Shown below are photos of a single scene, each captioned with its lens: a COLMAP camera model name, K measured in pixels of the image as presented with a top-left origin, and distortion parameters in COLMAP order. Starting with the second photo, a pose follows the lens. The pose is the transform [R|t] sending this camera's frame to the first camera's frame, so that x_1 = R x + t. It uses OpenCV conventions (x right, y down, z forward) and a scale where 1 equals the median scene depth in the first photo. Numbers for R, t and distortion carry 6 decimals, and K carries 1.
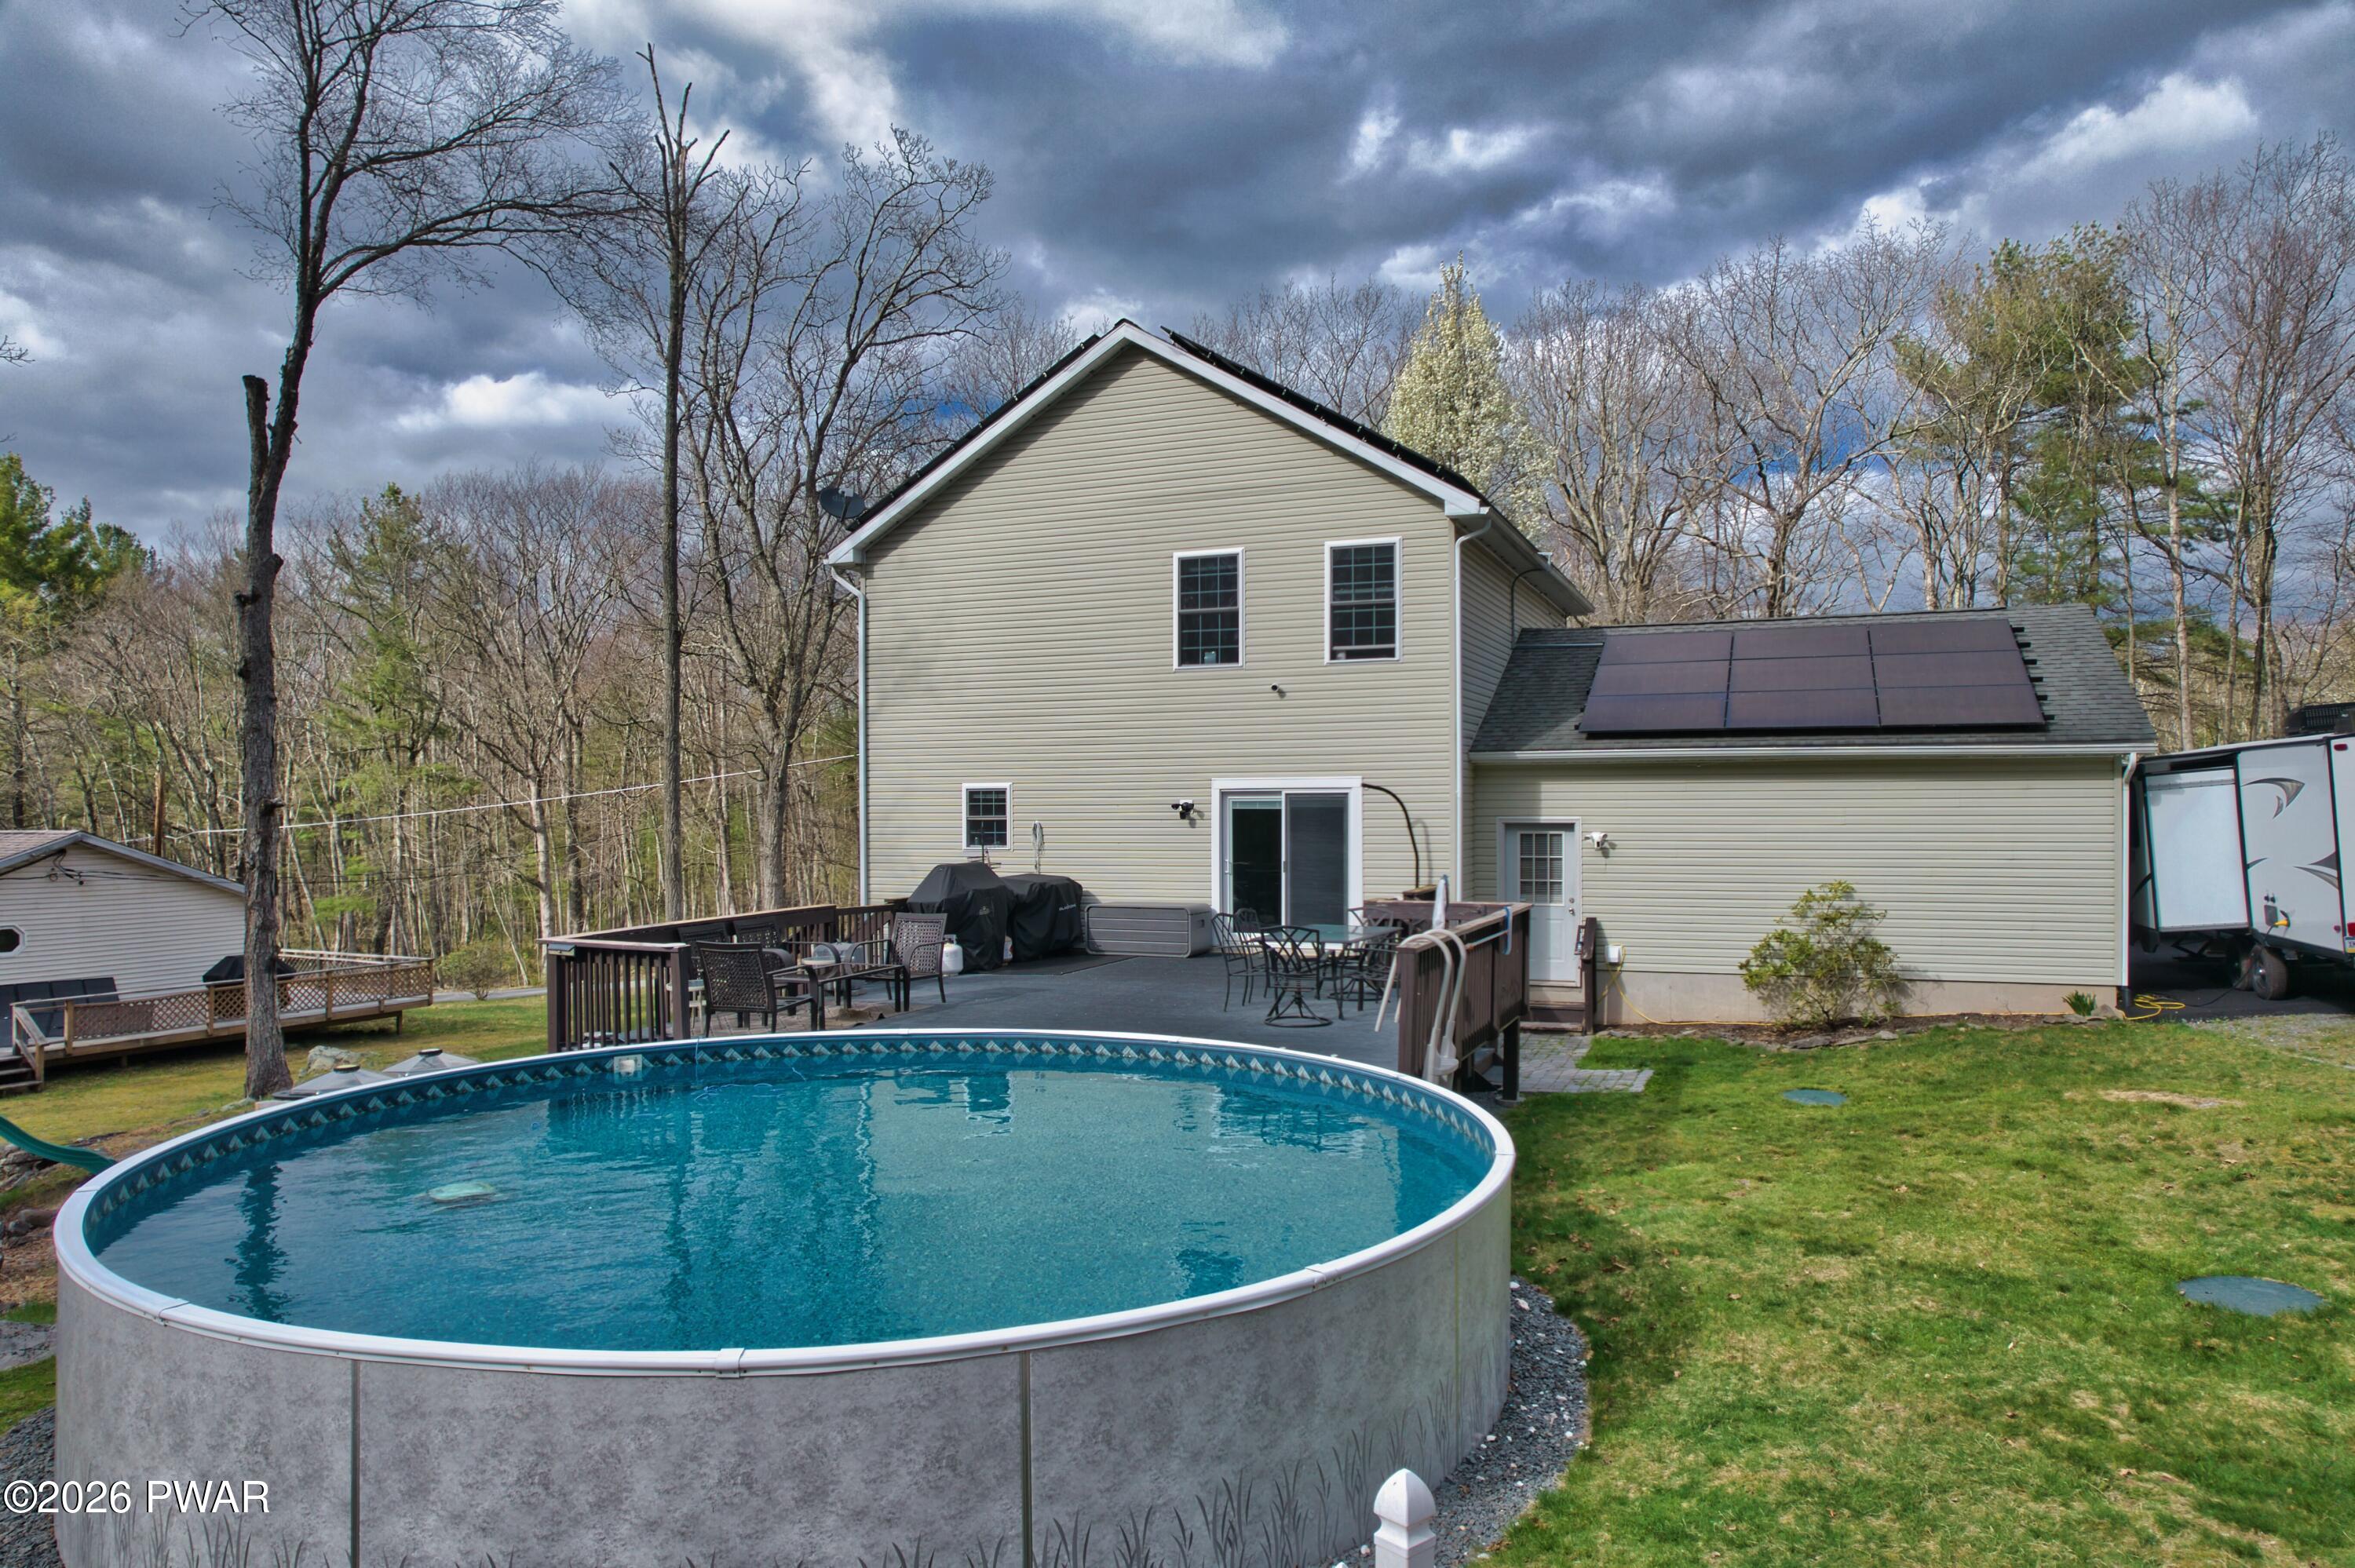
lens RADIAL K [[1507.2, 0, 1182.5], [0, 1507.2, 789.2], [0, 0, 1]] dist [-0.068241, 0.054599]
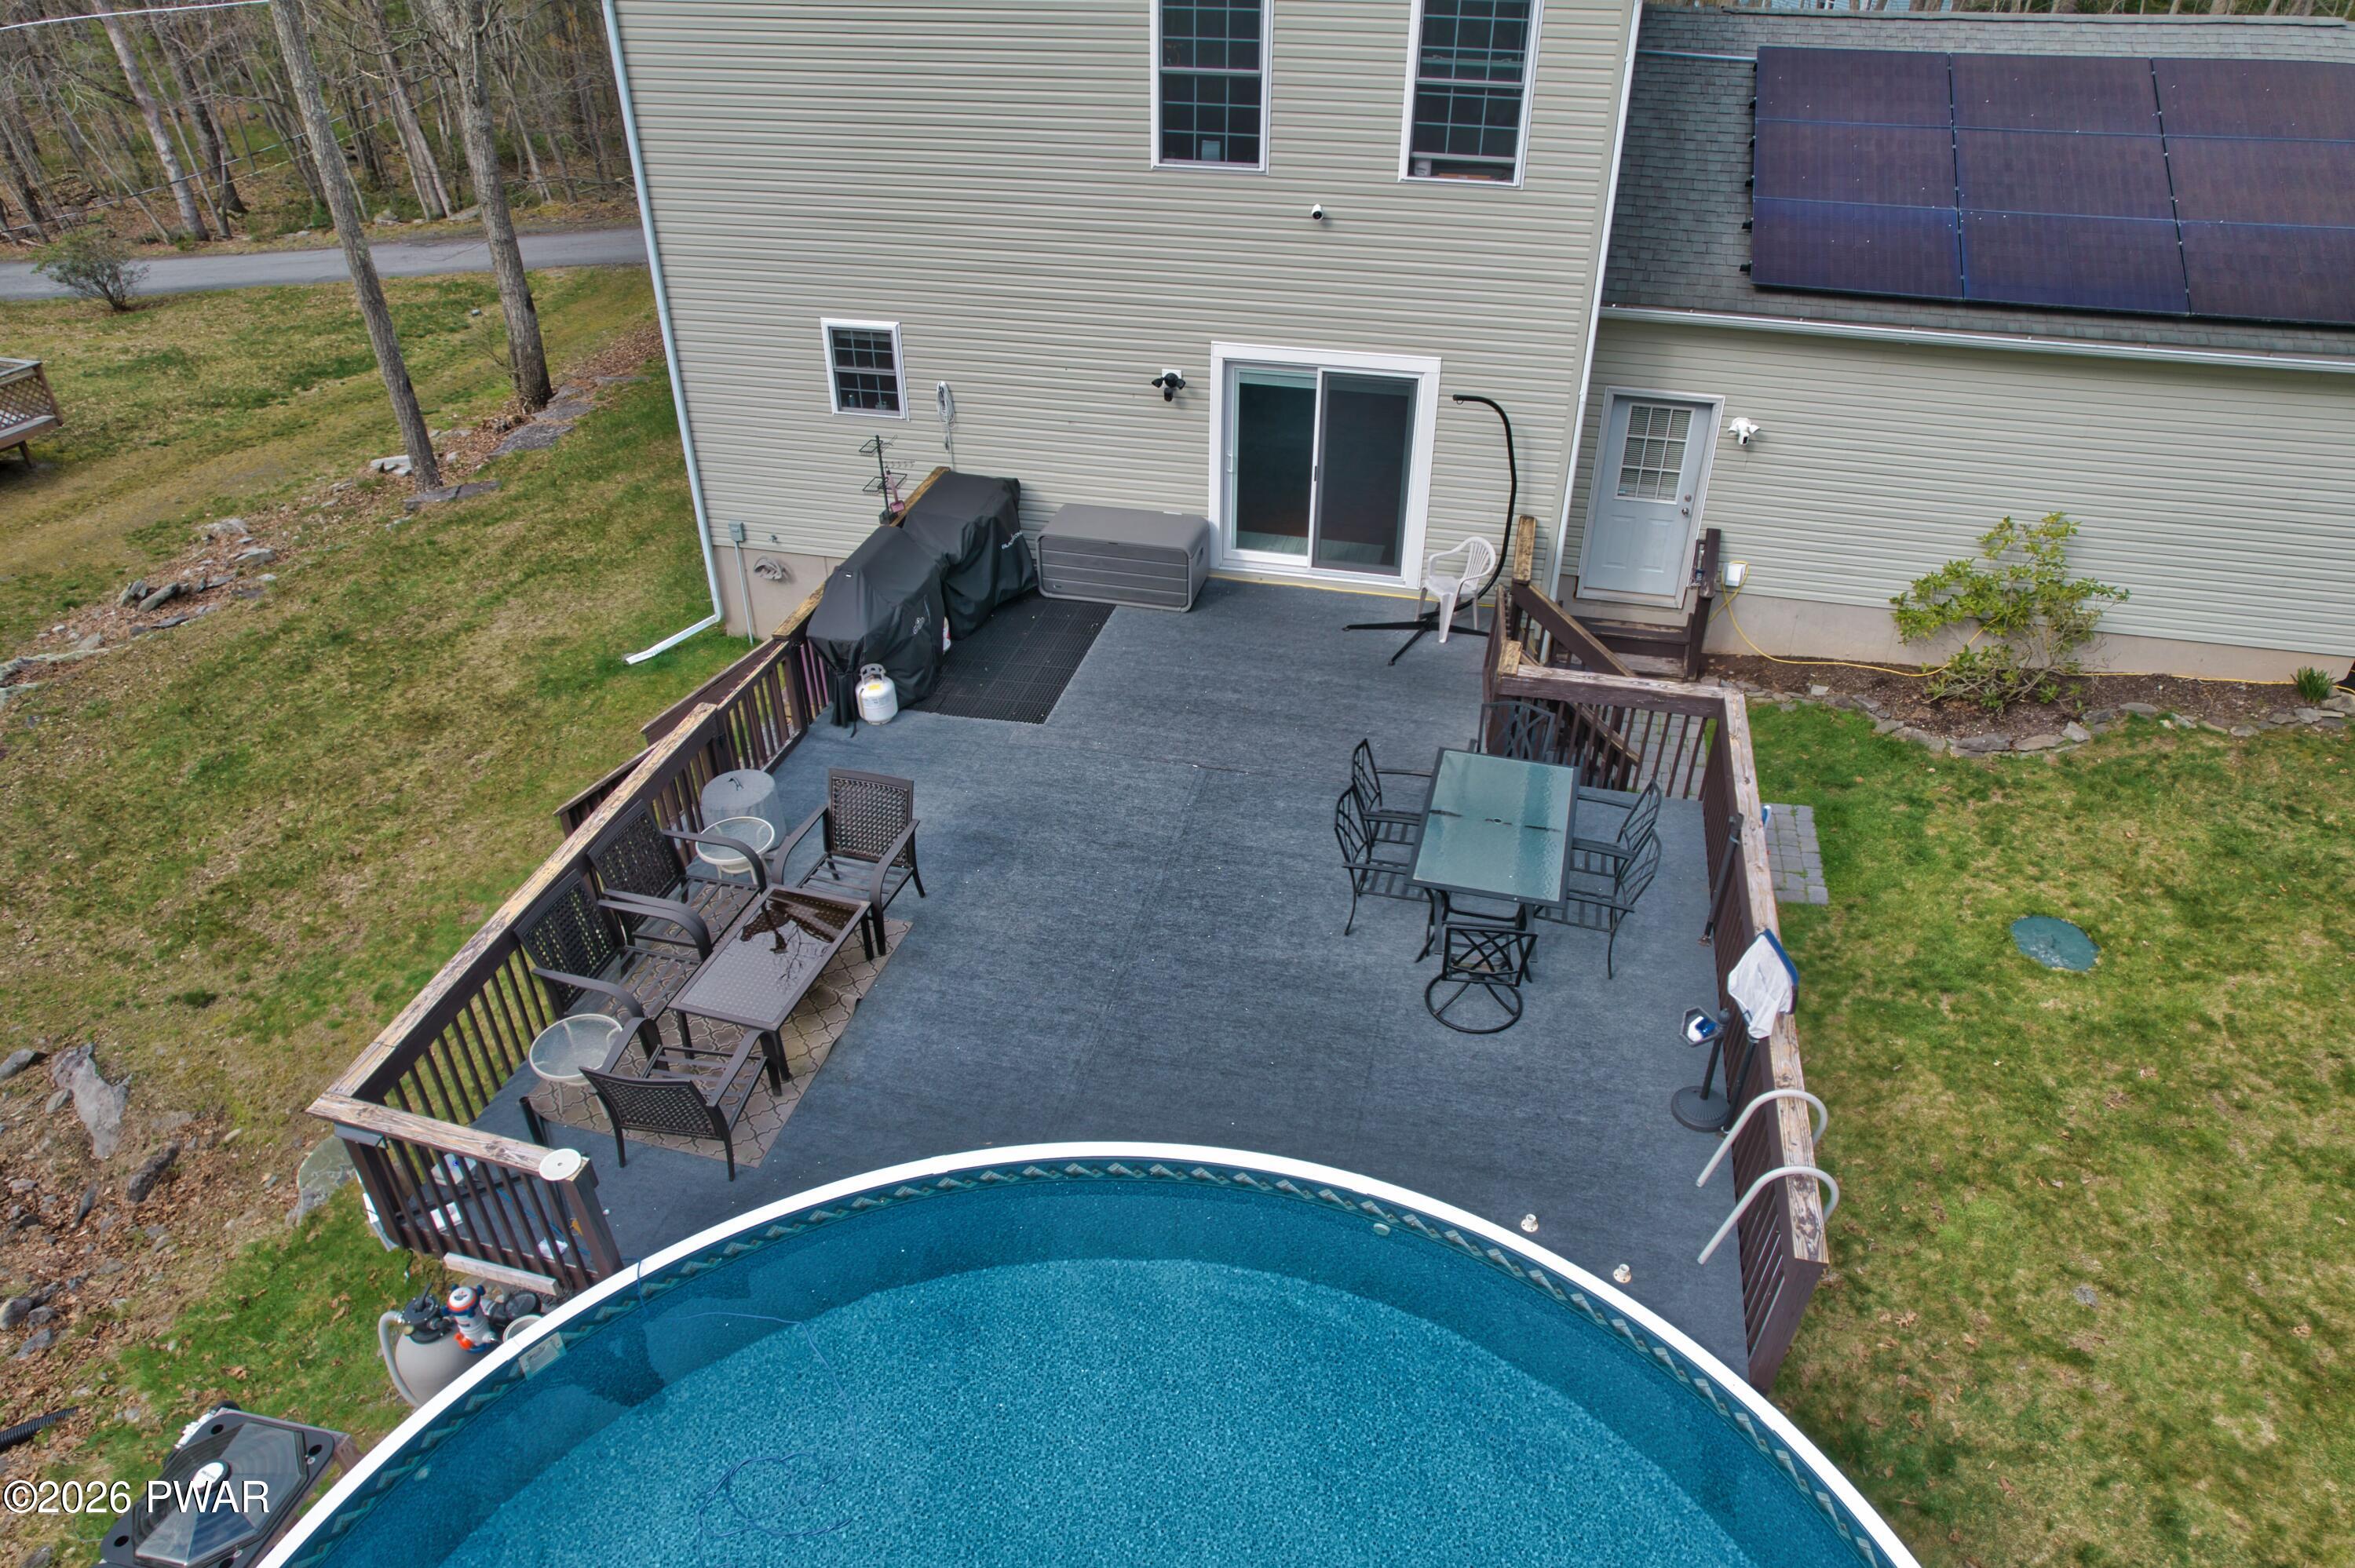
lens RADIAL K [[1507.2, 0, 1183.0], [0, 1507.2, 802.2], [0, 0, 1]] dist [-0.068241, 0.054599]
pose [[0.988563, -0.079341, 0.128251, -0.097467], [-0.007200, 0.824620, 0.565641, -0.220896], [-0.150637, -0.560096, 0.814617, 0.344589]]
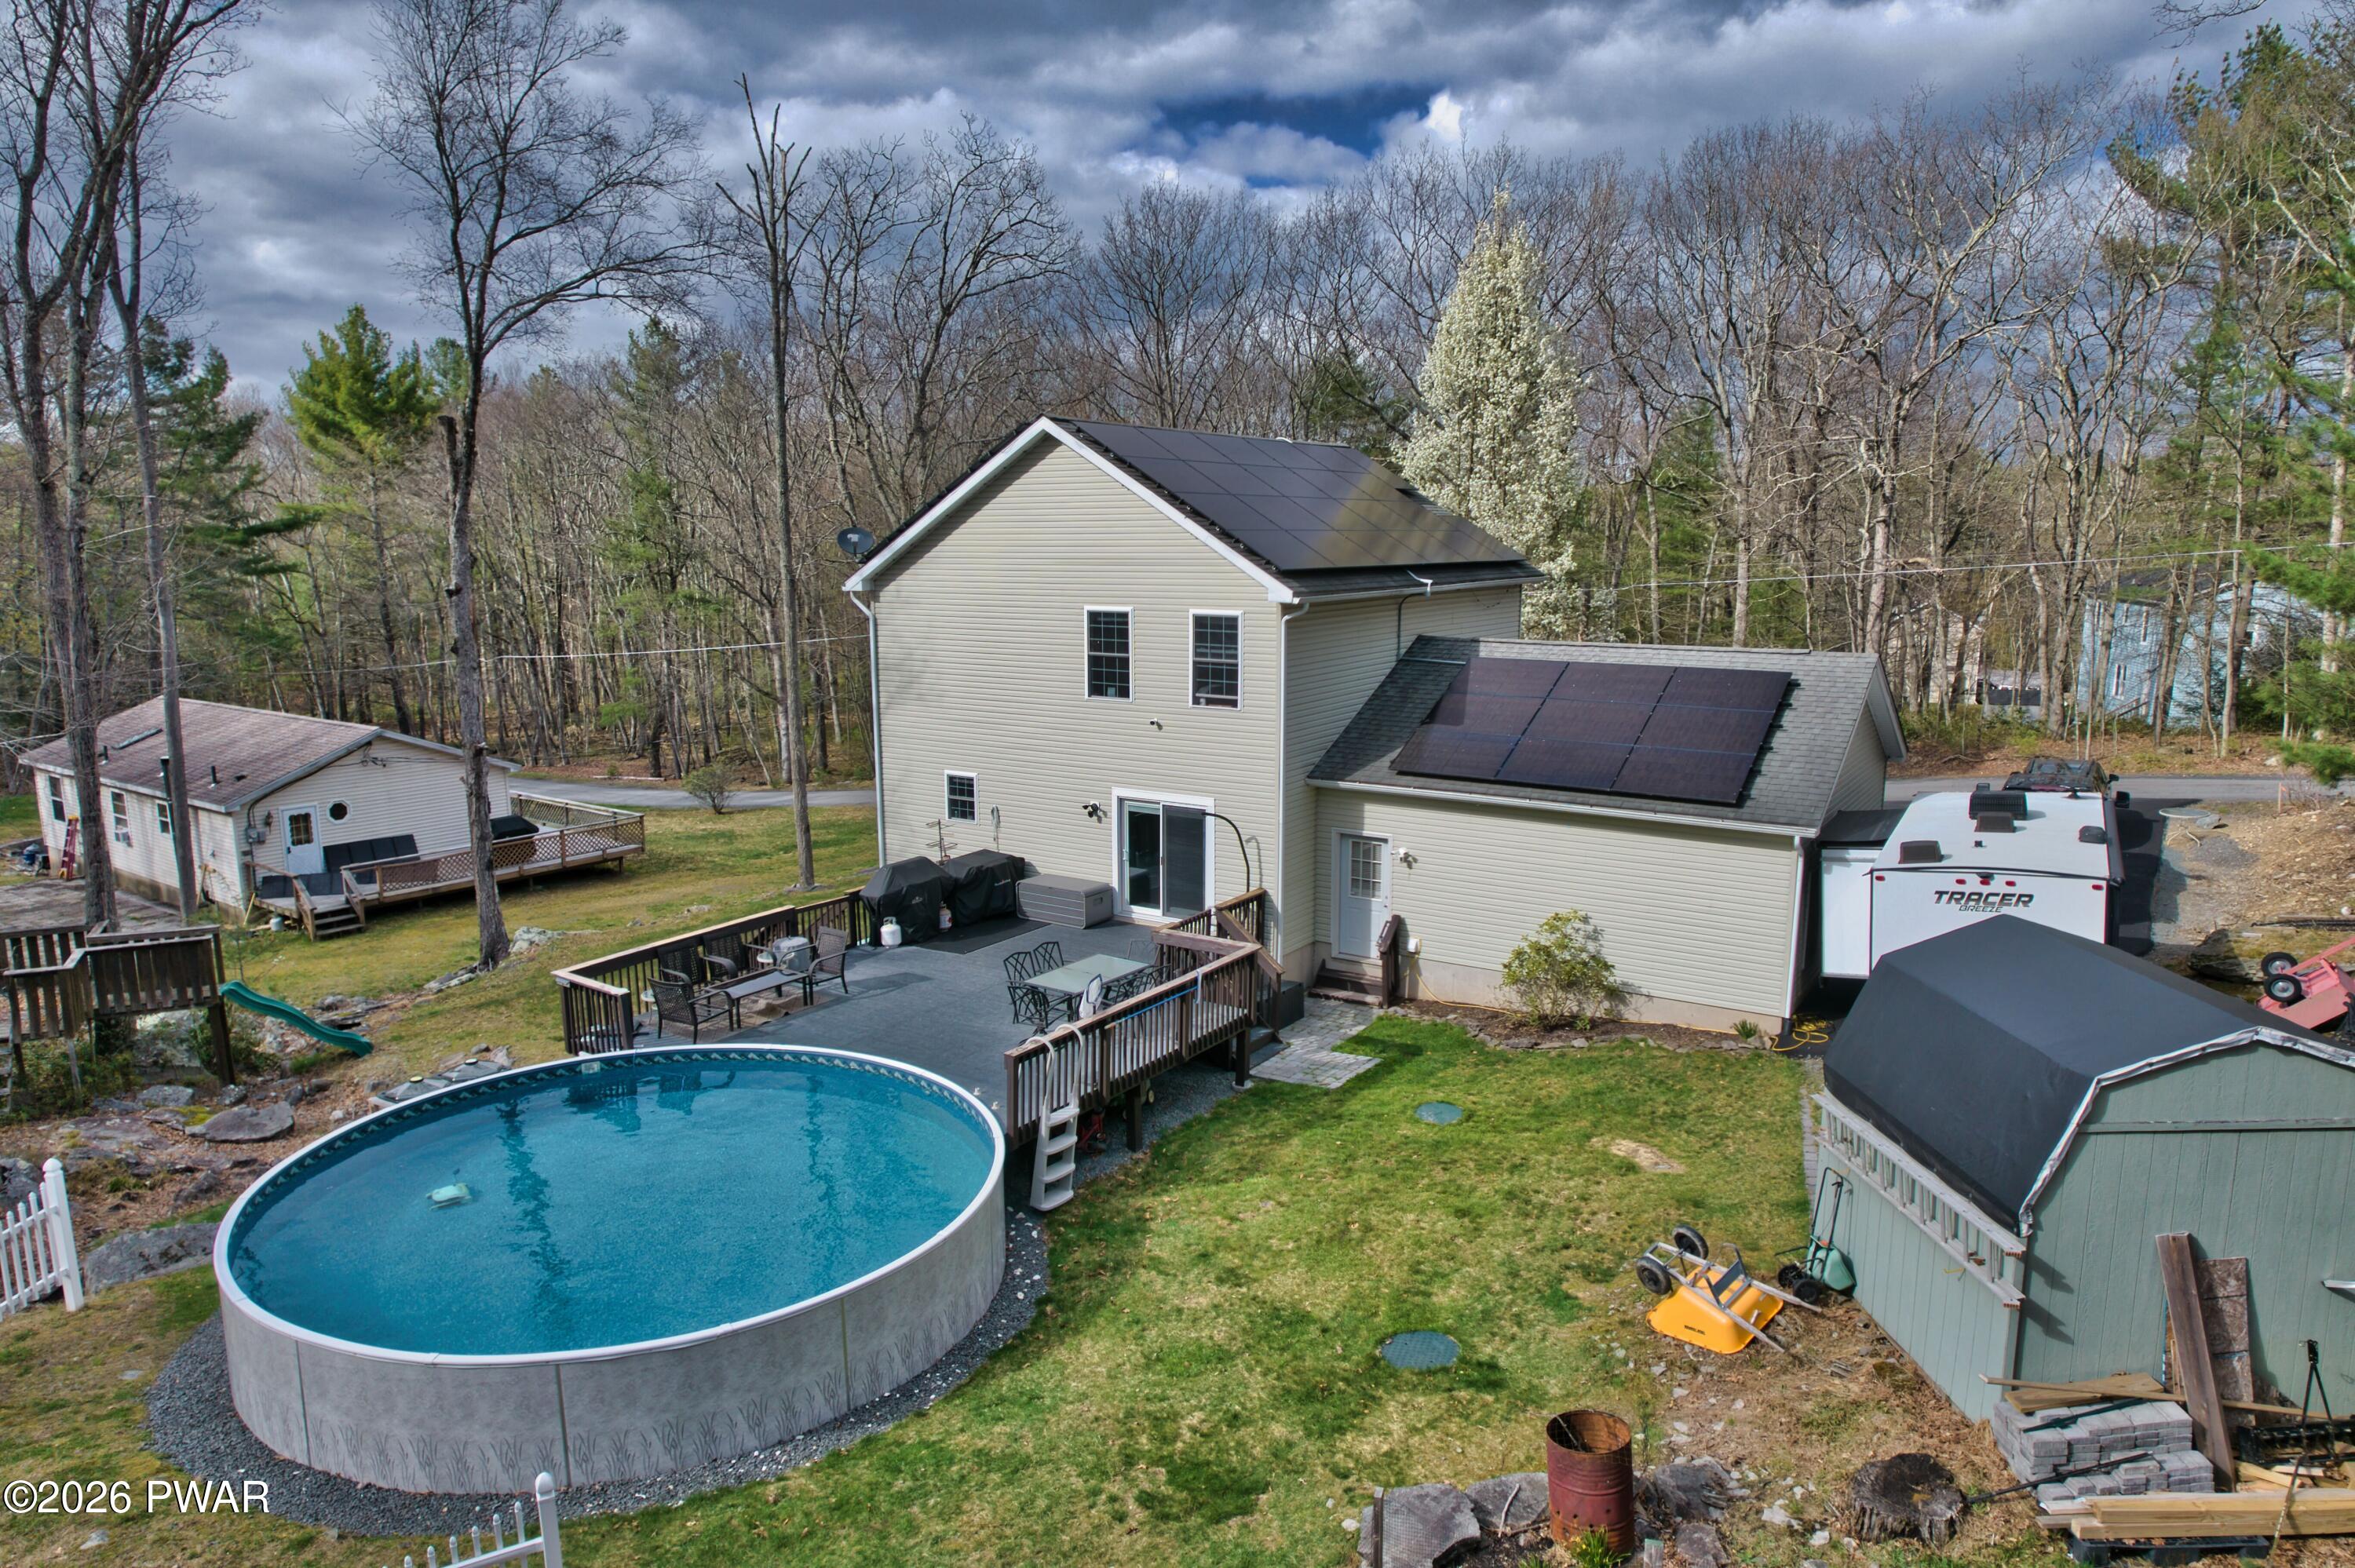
lens RADIAL K [[1507.2, 0, 1177.1], [0, 1507.2, 786.3], [0, 0, 1]] dist [-0.068241, 0.054599]
pose [[0.979180, 0.034675, -0.200009, 0.334589], [0.001611, 0.983944, 0.178470, -0.239563], [0.202986, -0.175077, 0.963403, -0.220754]]
